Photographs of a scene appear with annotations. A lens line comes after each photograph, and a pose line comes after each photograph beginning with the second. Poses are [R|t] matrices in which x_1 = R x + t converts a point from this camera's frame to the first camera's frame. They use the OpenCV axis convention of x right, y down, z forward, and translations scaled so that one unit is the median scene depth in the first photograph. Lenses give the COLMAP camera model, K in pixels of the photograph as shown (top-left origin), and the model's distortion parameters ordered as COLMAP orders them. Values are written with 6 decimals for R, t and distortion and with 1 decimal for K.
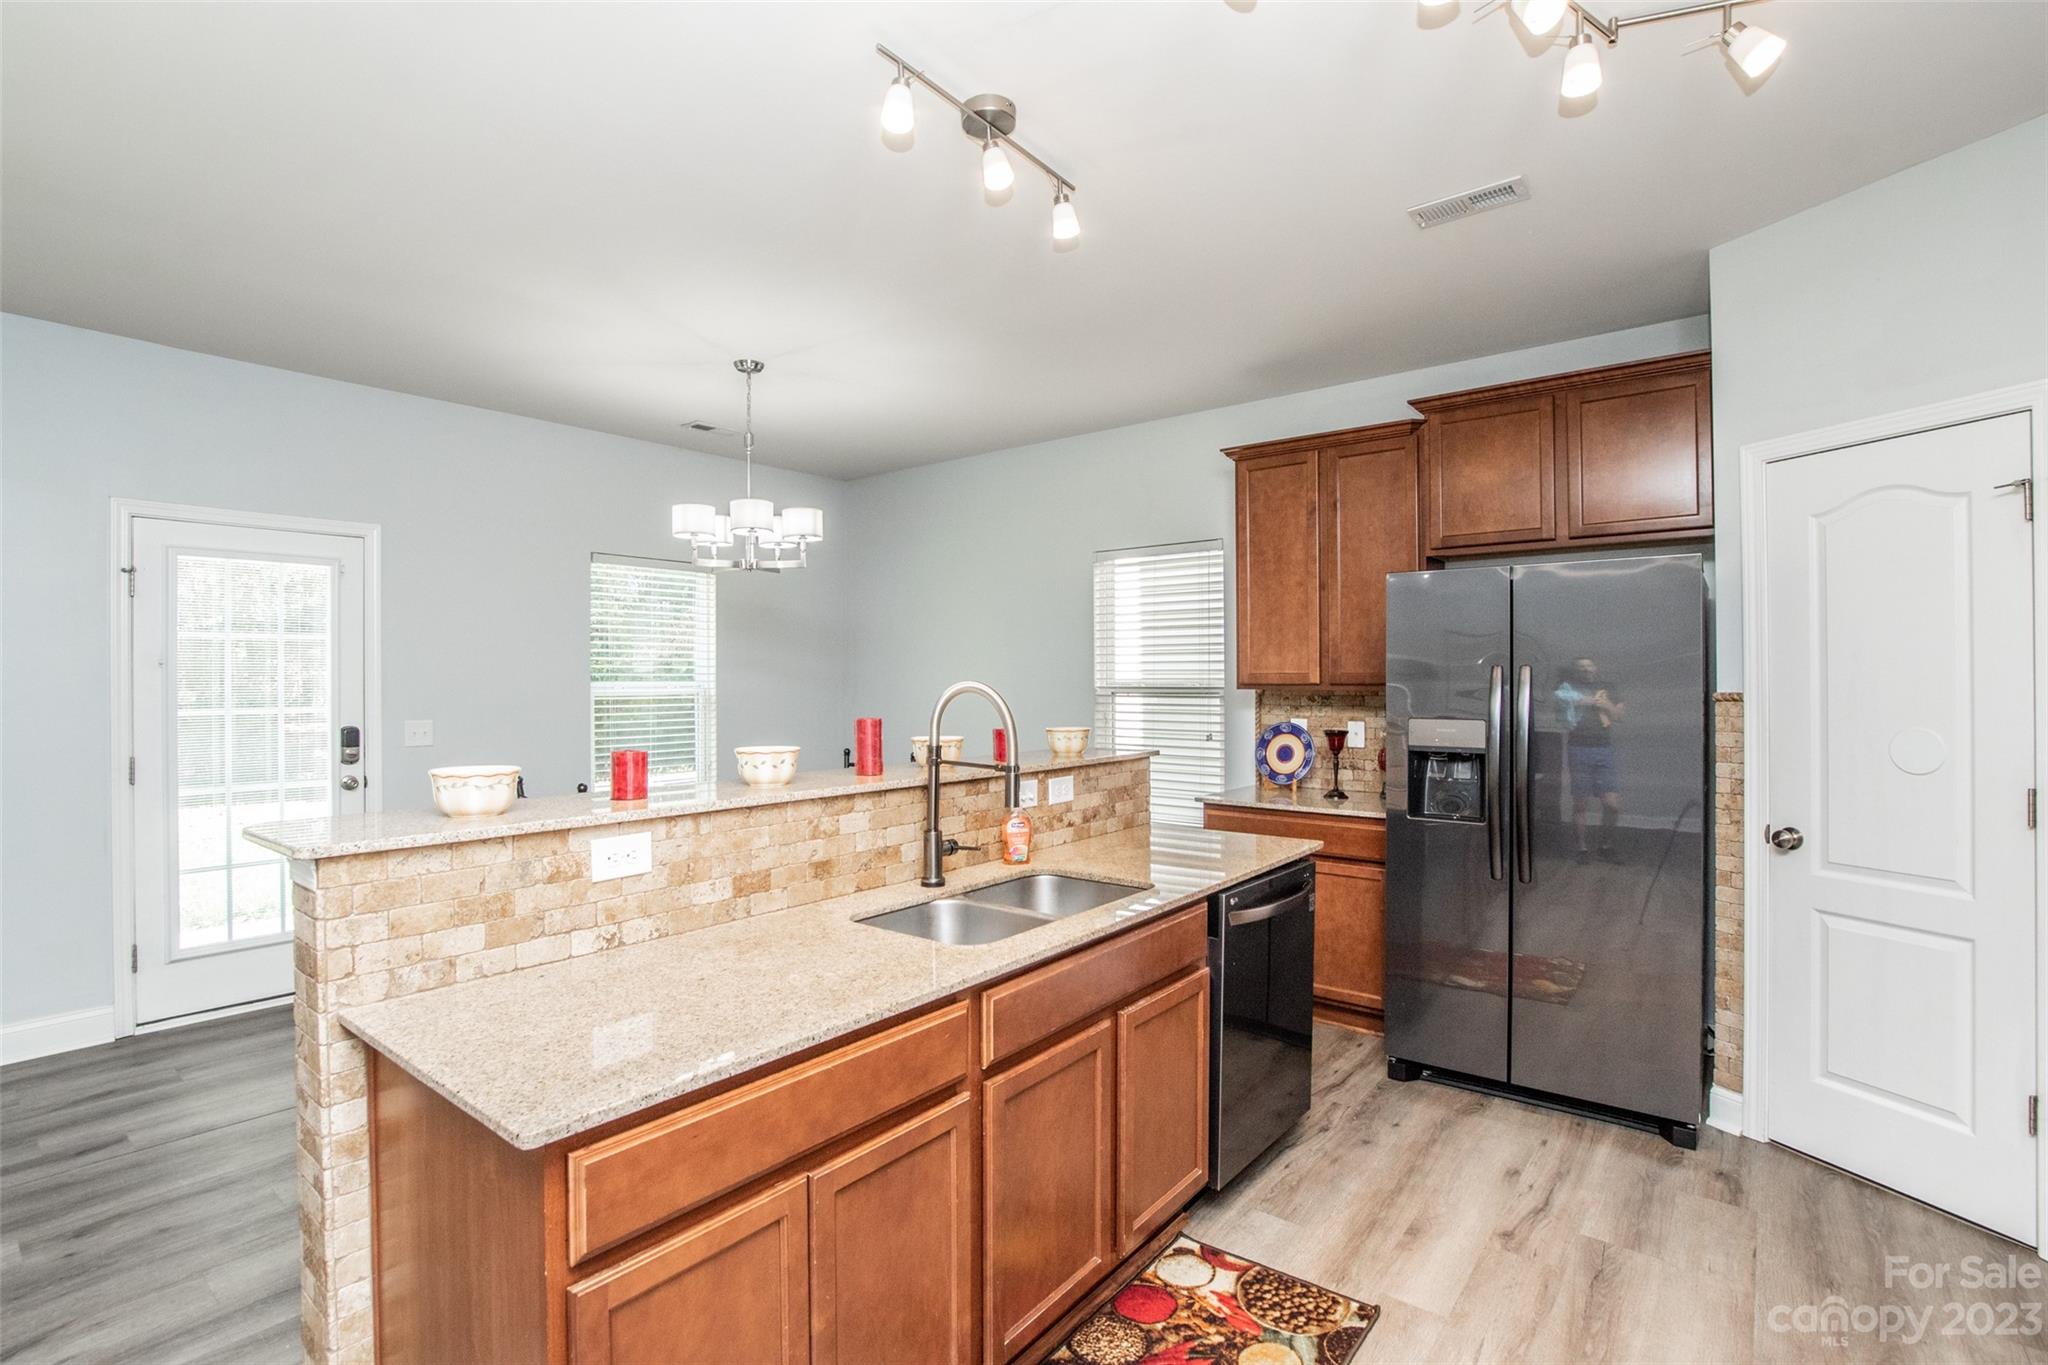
lens RADIAL K [[953.6, 0, 1020.9], [0, 953.6, 679.0], [0, 0, 1]] dist [-0.037242, 0.006237]
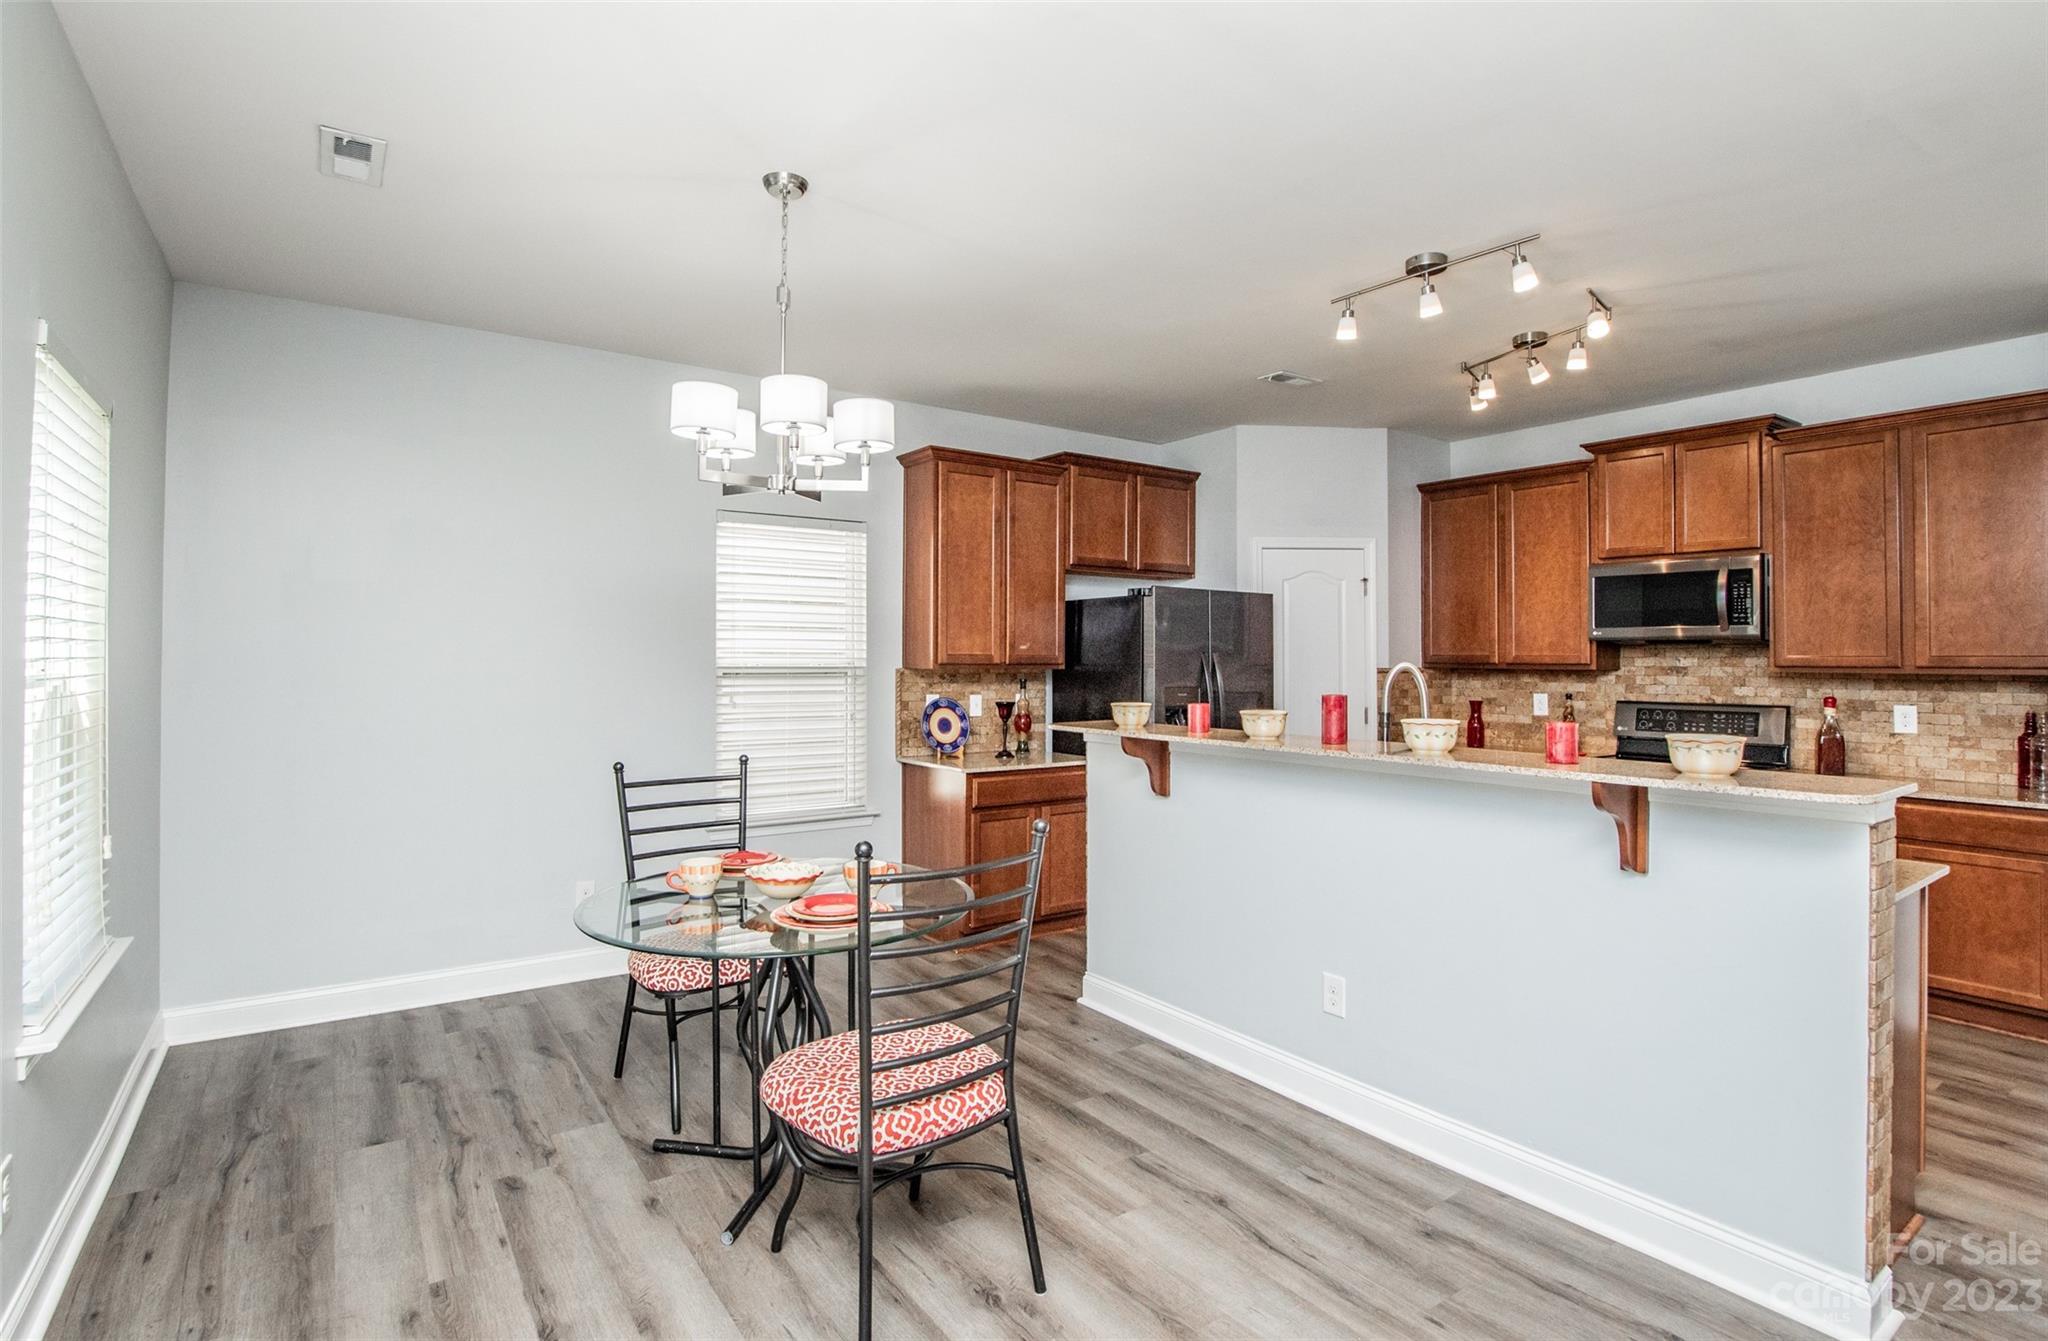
lens RADIAL K [[988.4, 0, 986.4], [0, 988.4, 644.2], [0, 0, 1]] dist [-0.032828, 0.005708]
pose [[0.290904, 0.017413, 0.956594, -1.111047], [-0.006277, 0.999848, -0.016291, 0.001474], [-0.956732, -0.001266, 0.290969, 0.820865]]
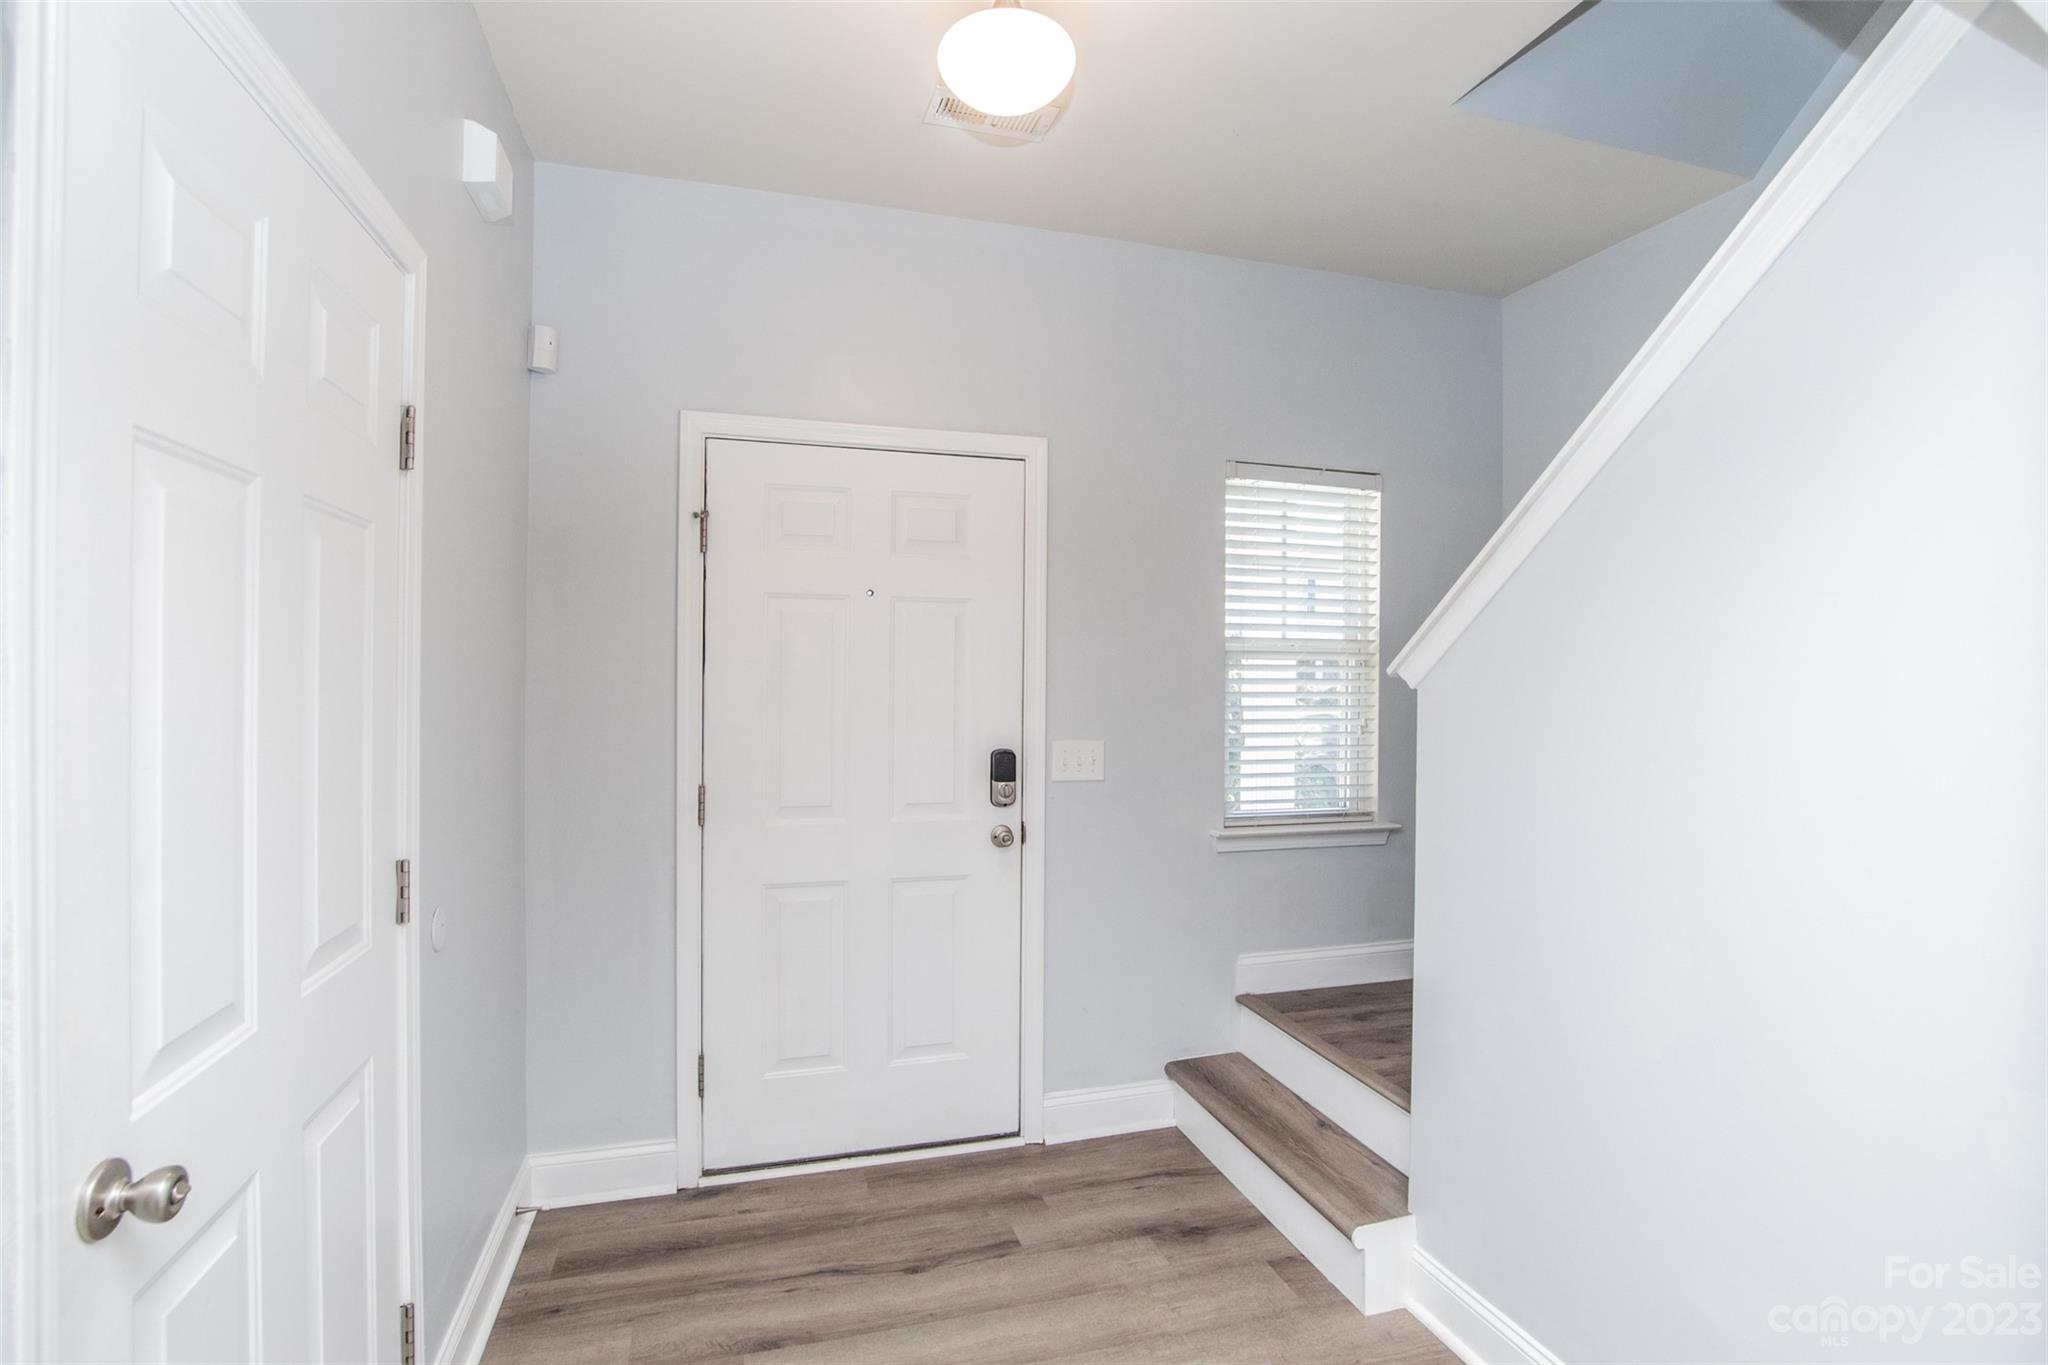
lens RADIAL K [[953.6, 0, 1034.1], [0, 953.6, 683.6], [0, 0, 1]] dist [-0.037242, 0.006237]
pose [[0.829080, 0.013773, -0.558960, -0.426777], [-0.009286, 0.999898, 0.010865, -0.002901], [0.559052, -0.003817, 0.829124, 0.600619]]
